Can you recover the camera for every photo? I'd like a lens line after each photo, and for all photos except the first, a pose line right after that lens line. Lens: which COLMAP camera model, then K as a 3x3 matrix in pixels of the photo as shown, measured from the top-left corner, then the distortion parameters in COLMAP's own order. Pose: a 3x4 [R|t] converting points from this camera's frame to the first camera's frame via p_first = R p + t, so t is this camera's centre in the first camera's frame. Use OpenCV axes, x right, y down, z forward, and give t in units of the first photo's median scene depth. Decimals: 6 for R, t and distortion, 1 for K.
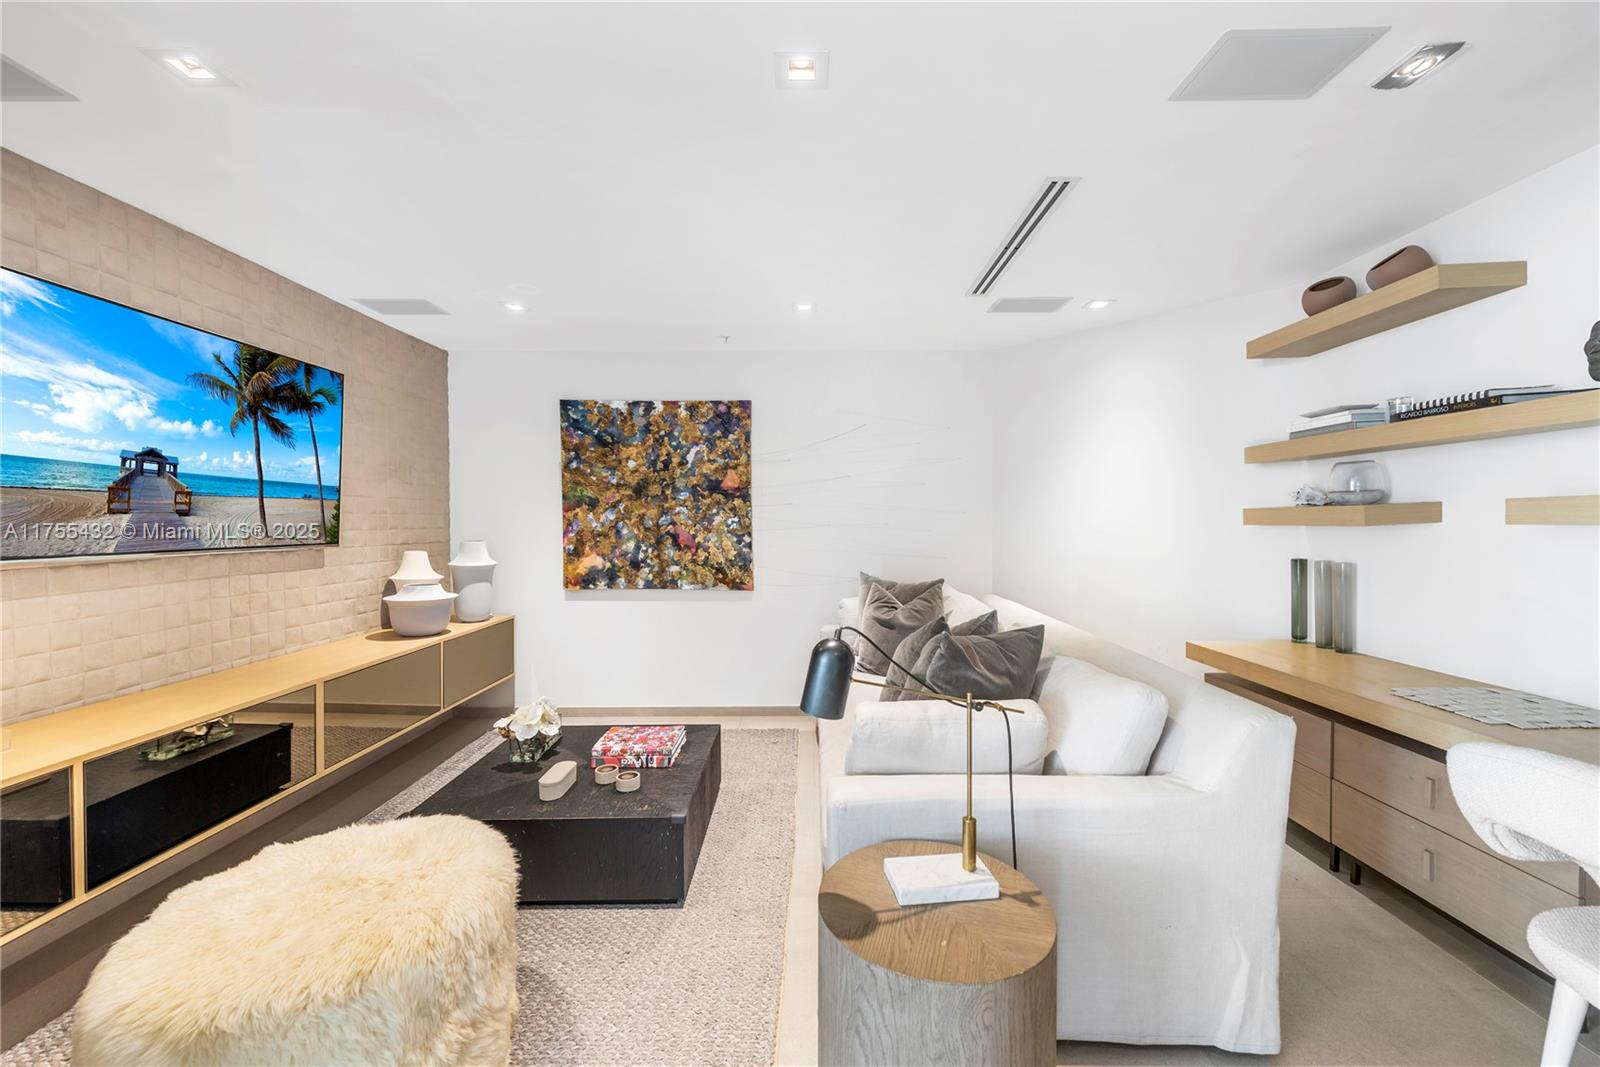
lens RADIAL K [[617.0, 0, 797.2], [0, 617.0, 537.8], [0, 0, 1]] dist [0.008748, -0.000164]
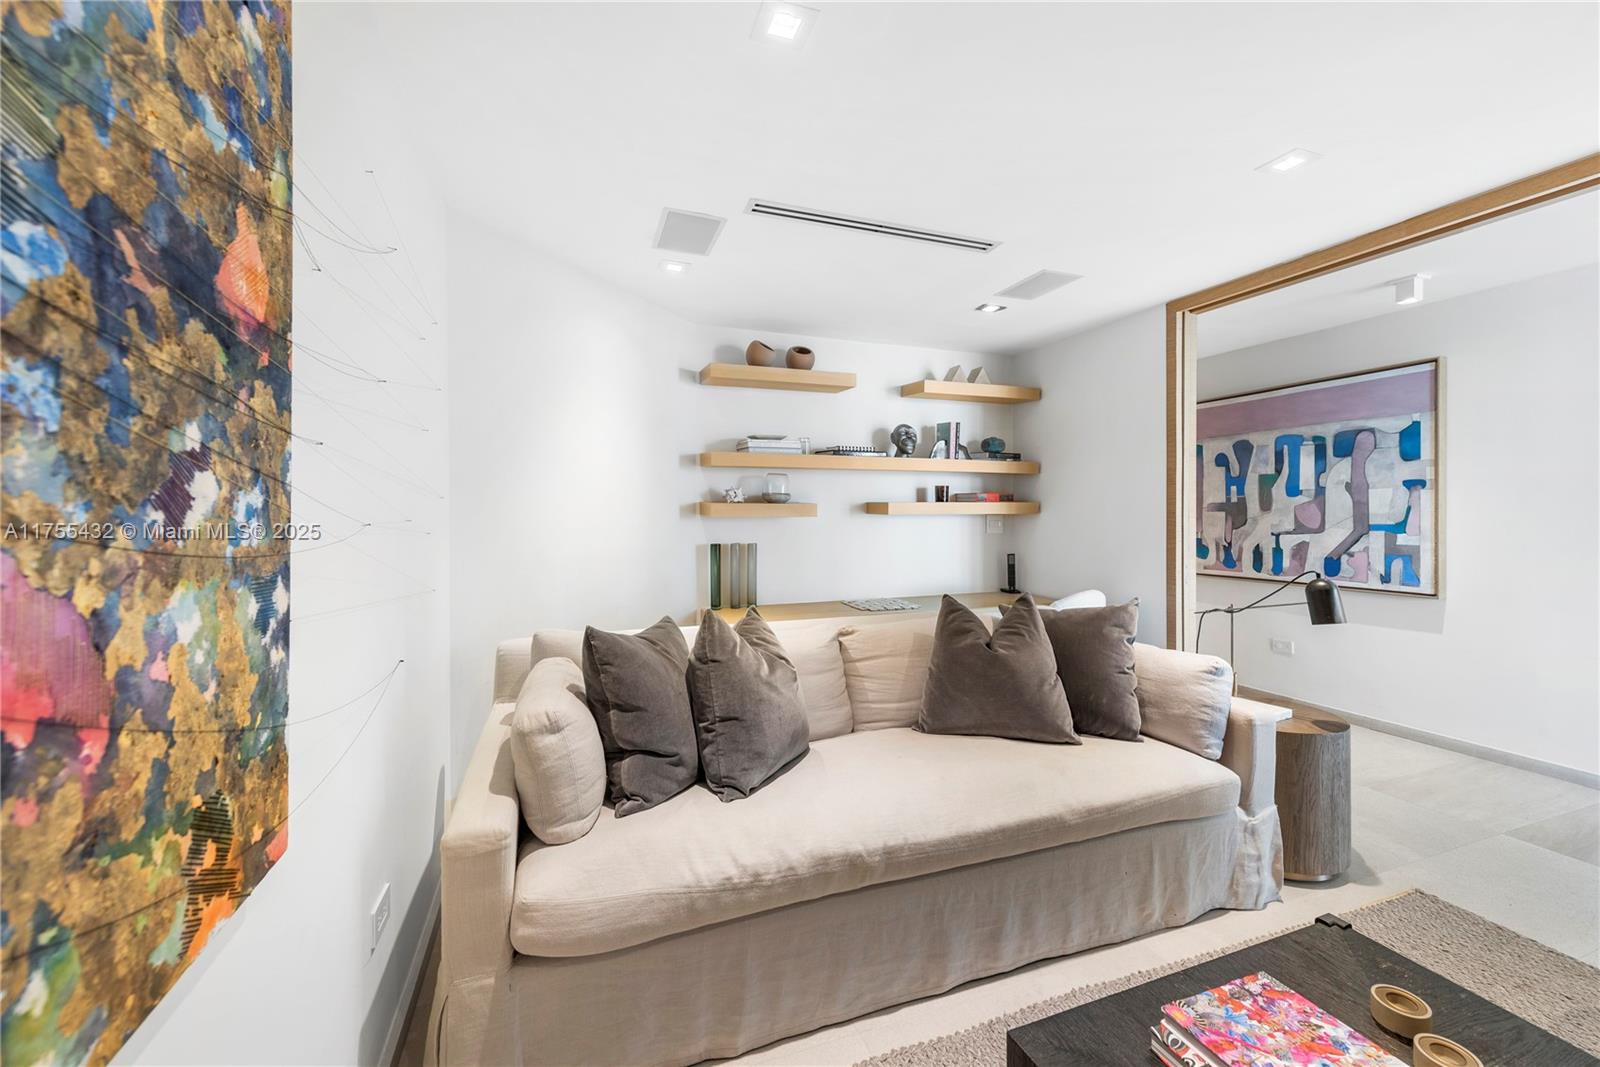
lens RADIAL K [[617.0, 0, 797.2], [0, 617.0, 537.8], [0, 0, 1]] dist [0.008748, -0.000164]
pose [[-0.338848, -0.029801, 0.940369, -0.427763], [0.031818, 0.998564, 0.043110, -0.027650], [-0.940303, 0.044529, -0.337413, 1.201196]]
